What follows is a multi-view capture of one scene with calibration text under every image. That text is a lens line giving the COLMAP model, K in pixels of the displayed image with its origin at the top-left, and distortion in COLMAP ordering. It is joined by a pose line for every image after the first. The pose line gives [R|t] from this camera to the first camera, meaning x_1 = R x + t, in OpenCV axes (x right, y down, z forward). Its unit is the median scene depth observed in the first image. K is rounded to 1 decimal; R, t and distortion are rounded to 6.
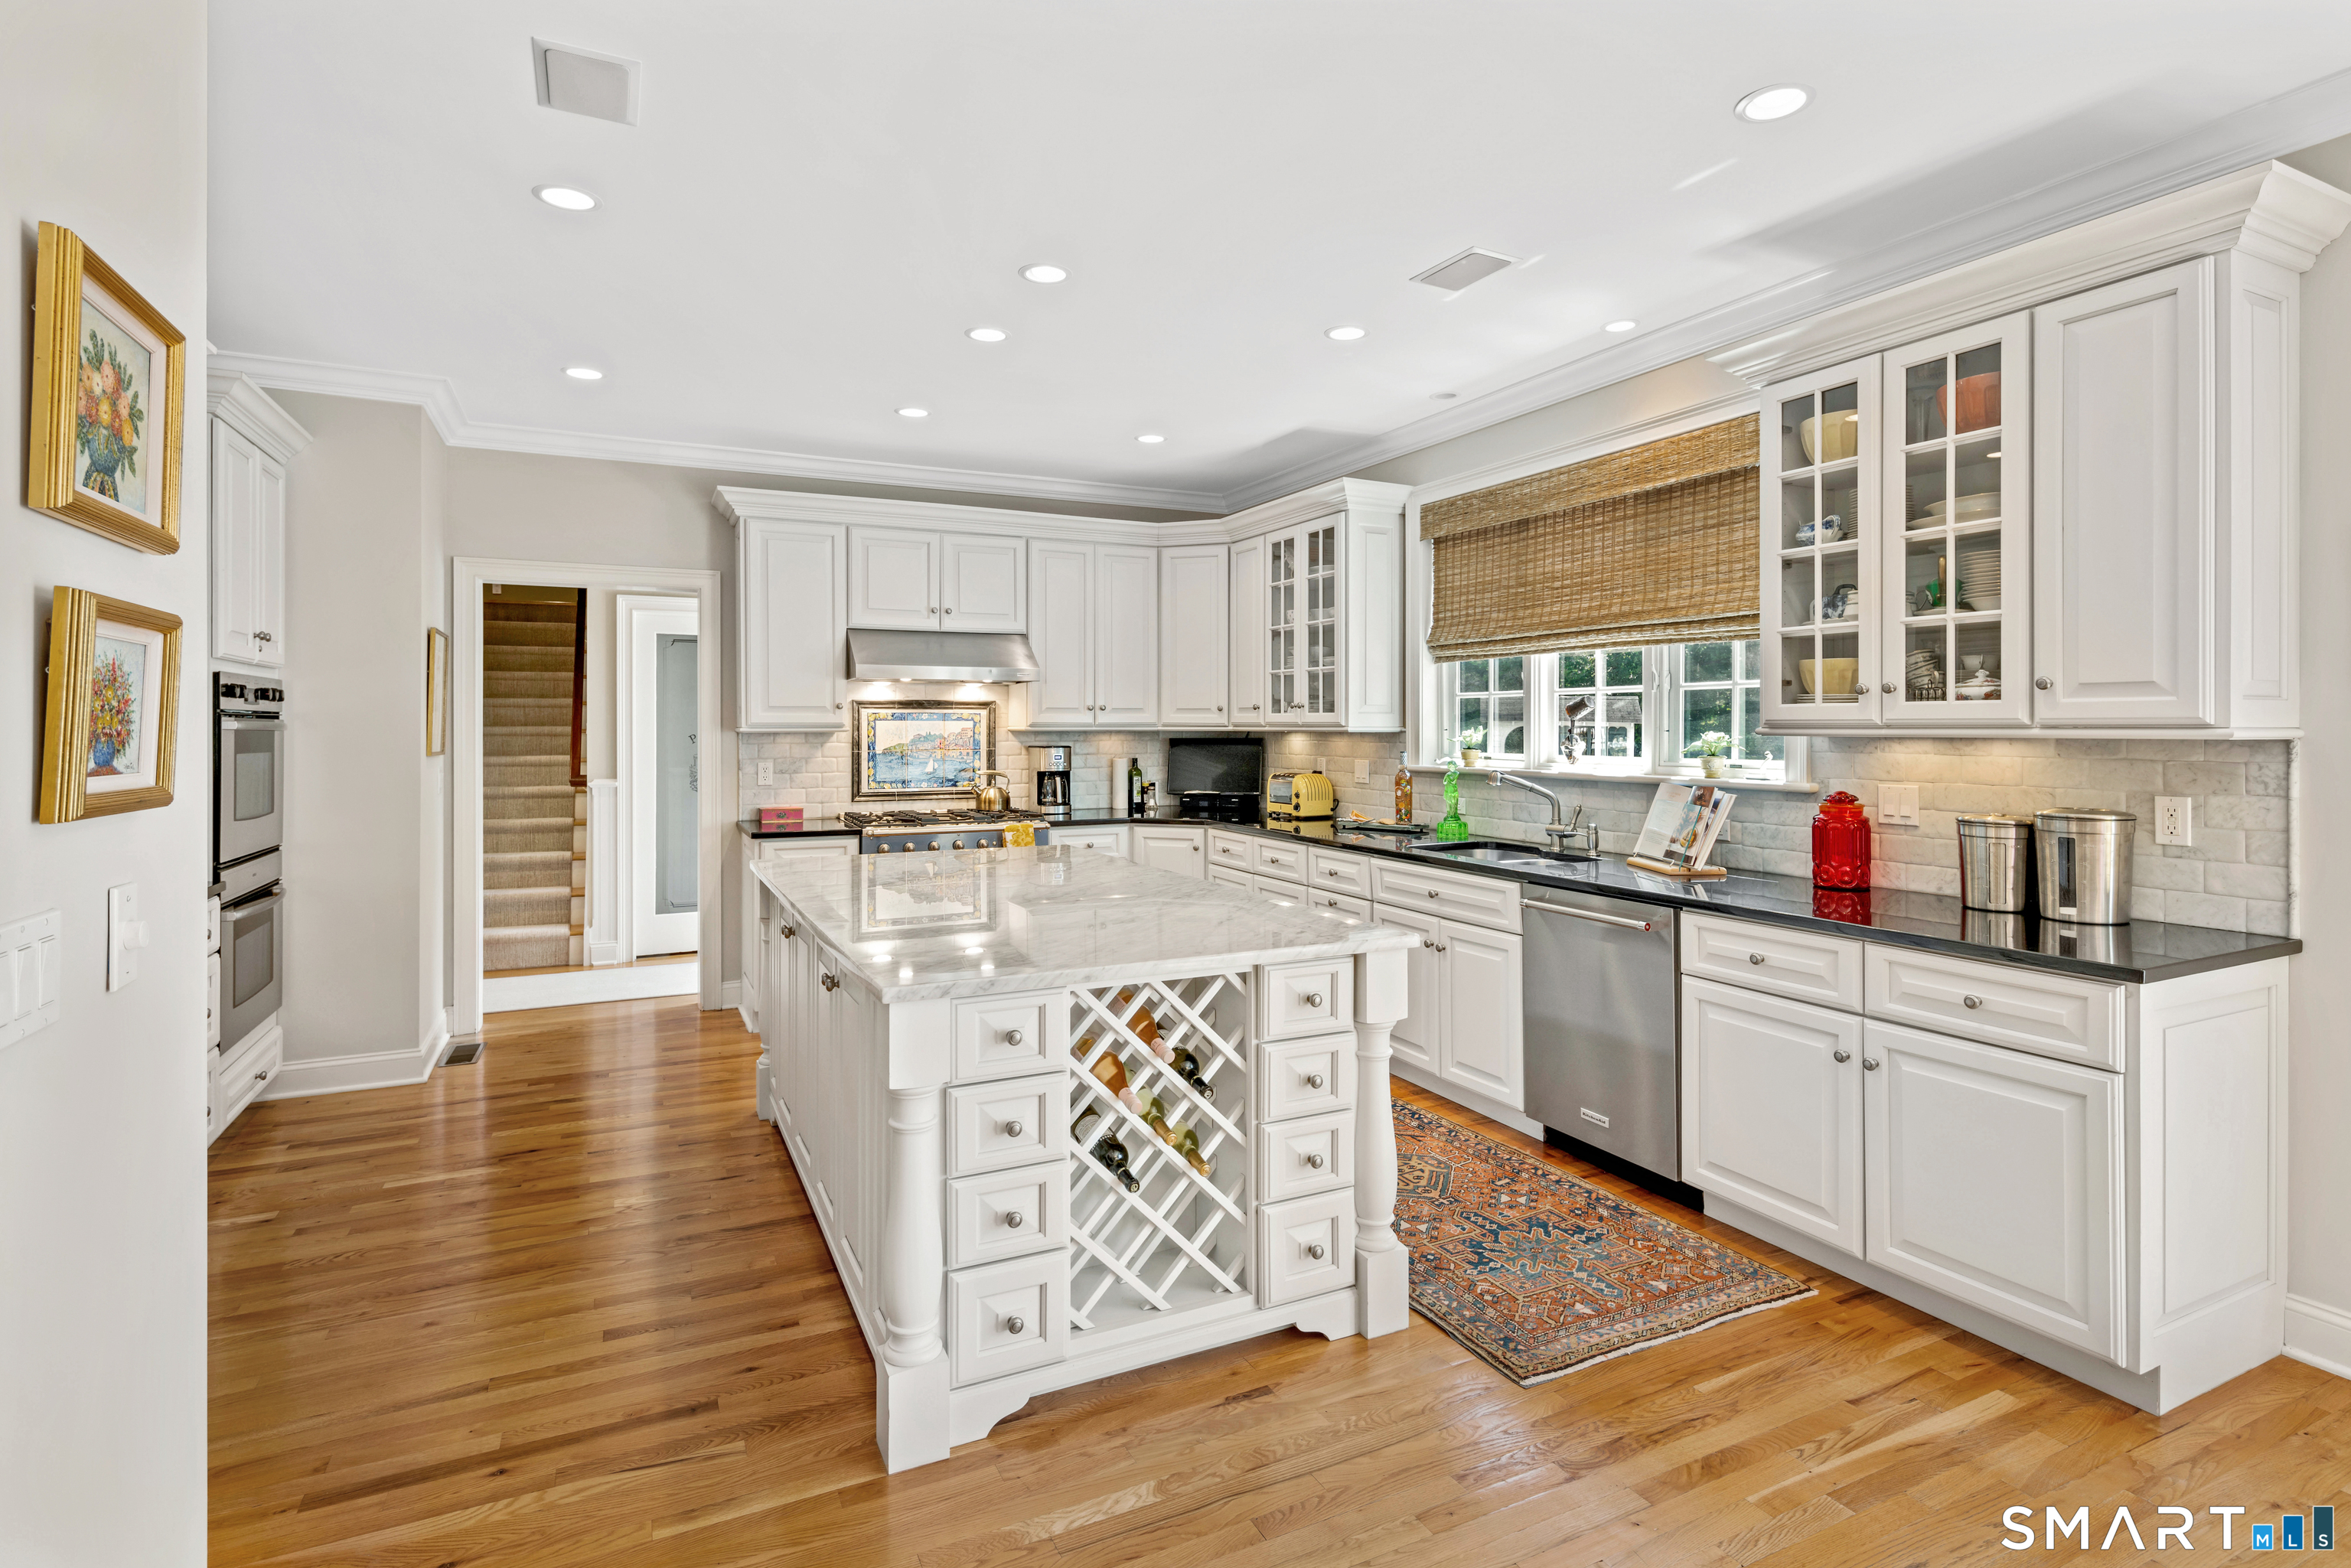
lens RADIAL K [[1143.2, 0, 1180.8], [0, 1143.2, 714.1], [0, 0, 1]] dist [0.000118, 0.000089]
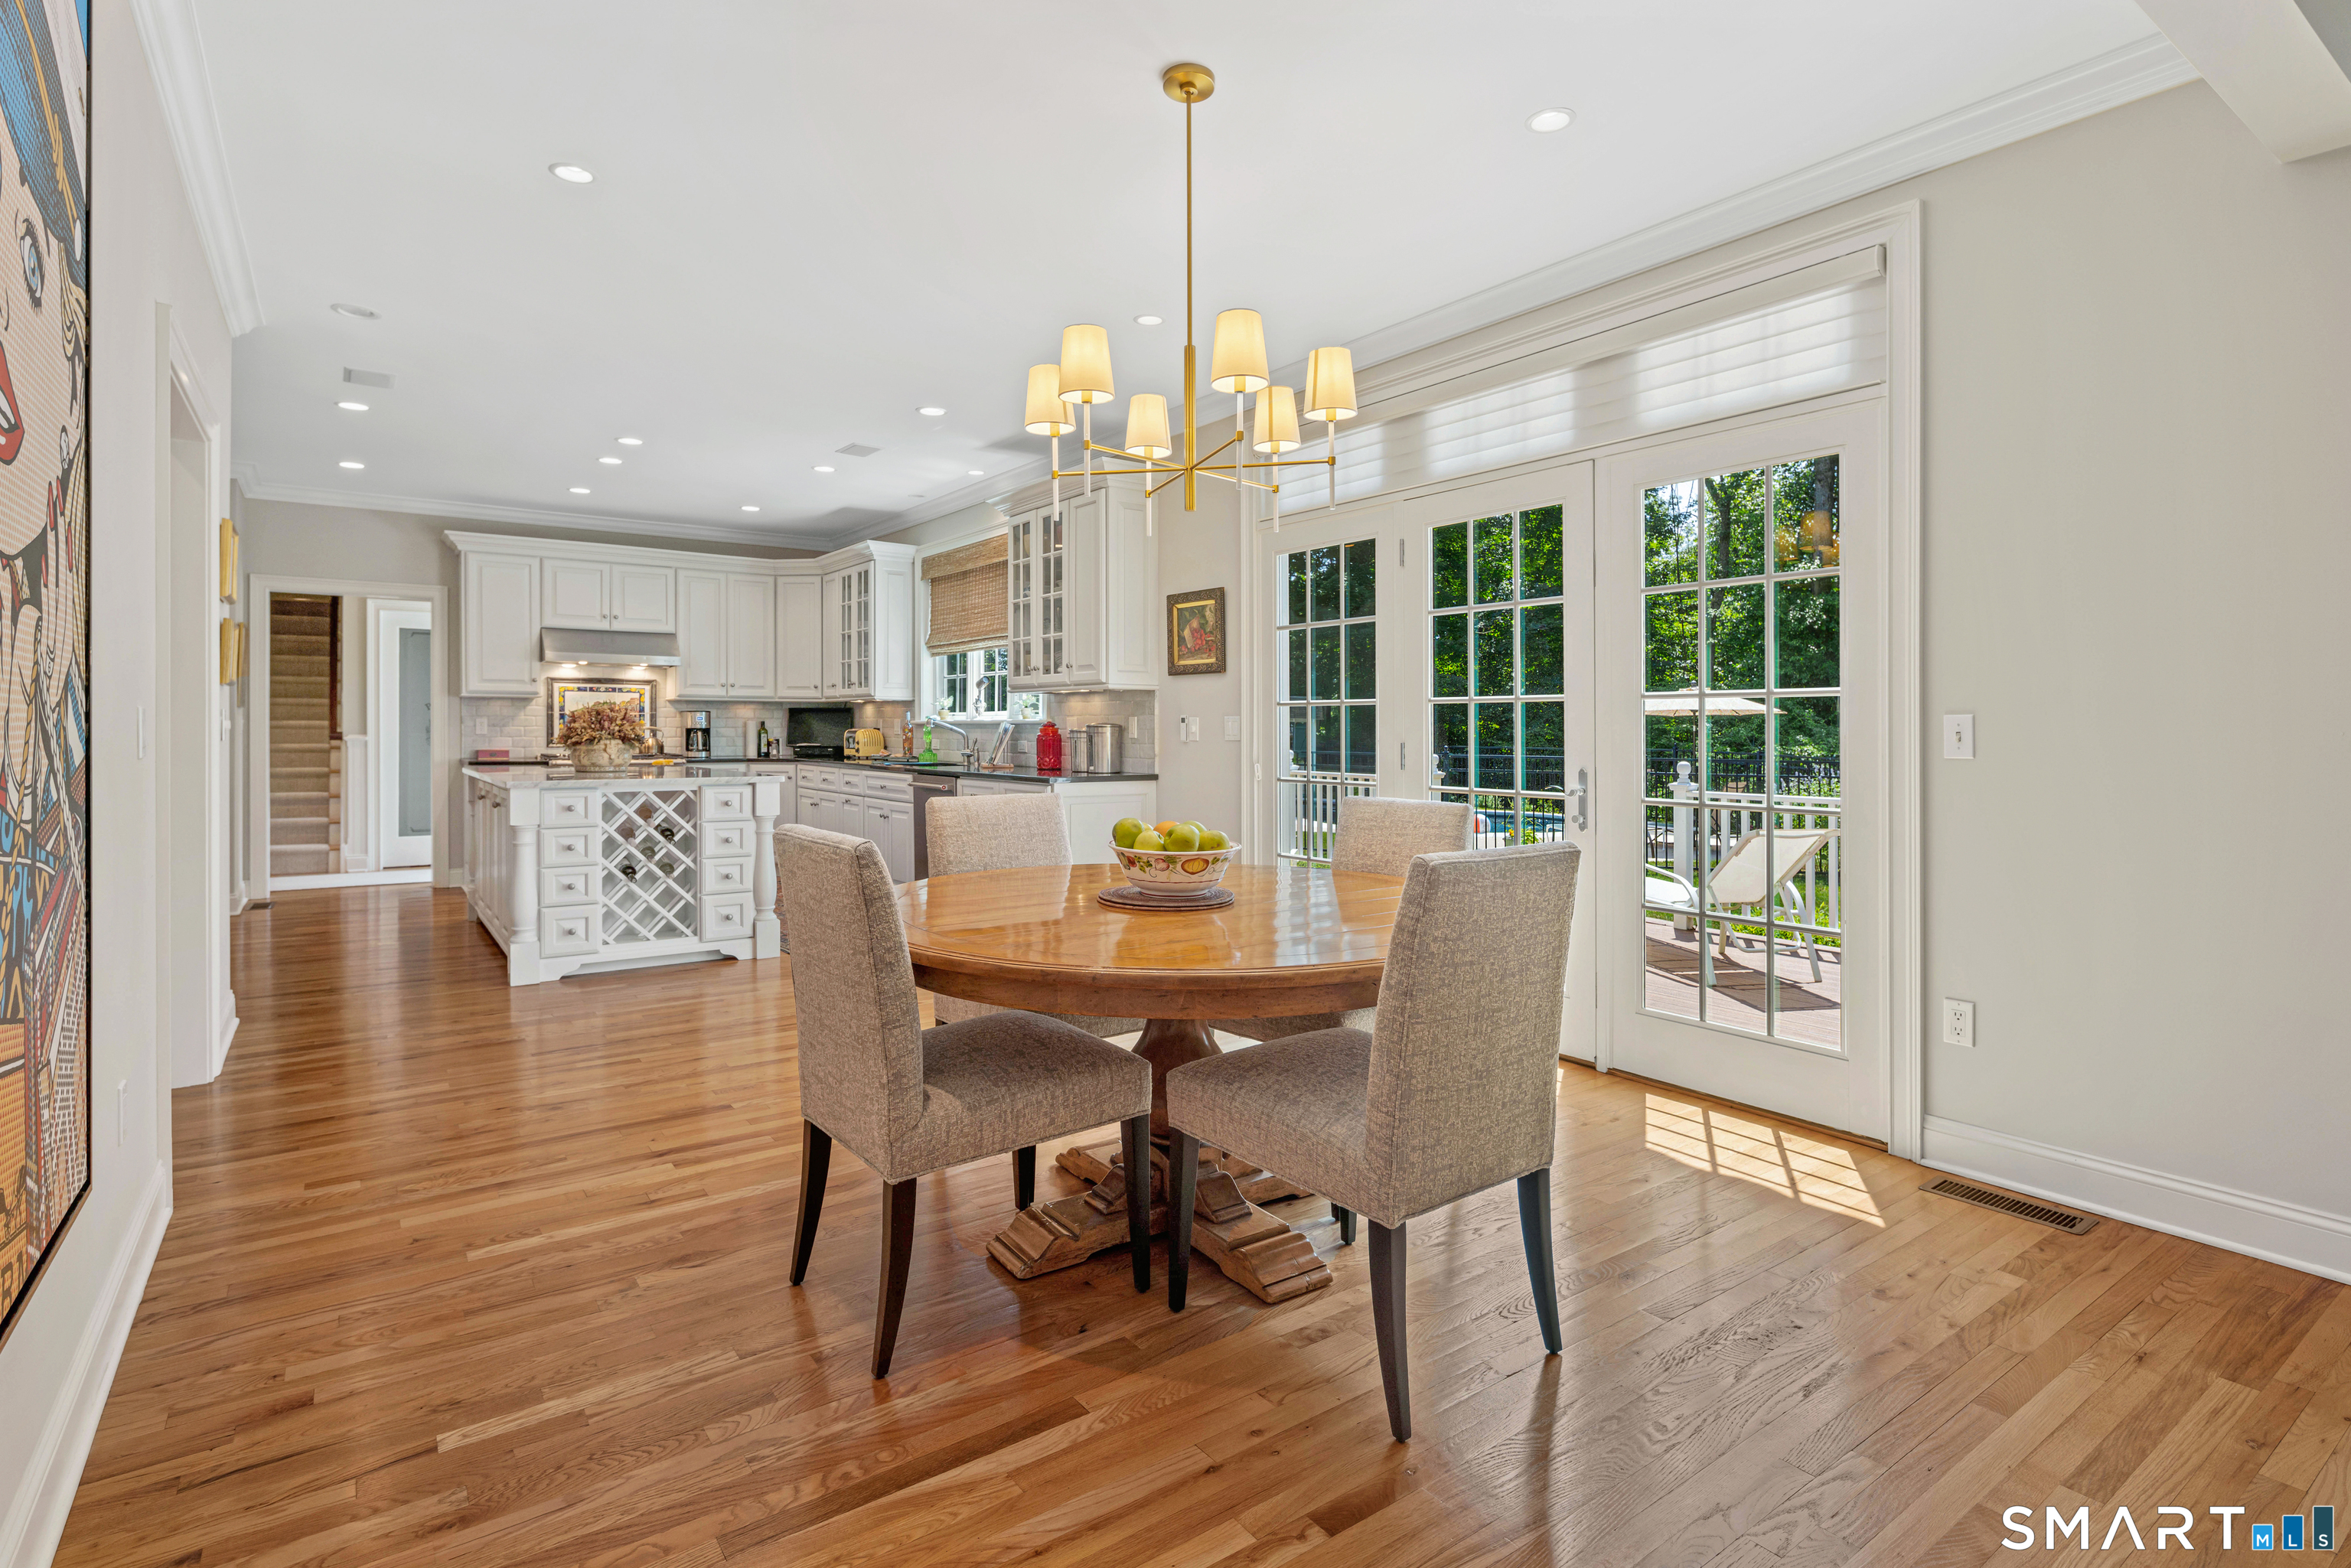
lens RADIAL K [[1148.1, 0, 1163.0], [0, 1148.1, 733.6], [0, 0, 1]] dist [-0.001067, -0.000437]
pose [[0.987067, 0.005883, 0.160201, 0.261196], [-0.008243, 0.999867, 0.014069, 0.034299], [-0.160097, -0.015207, 0.986984, -0.585360]]
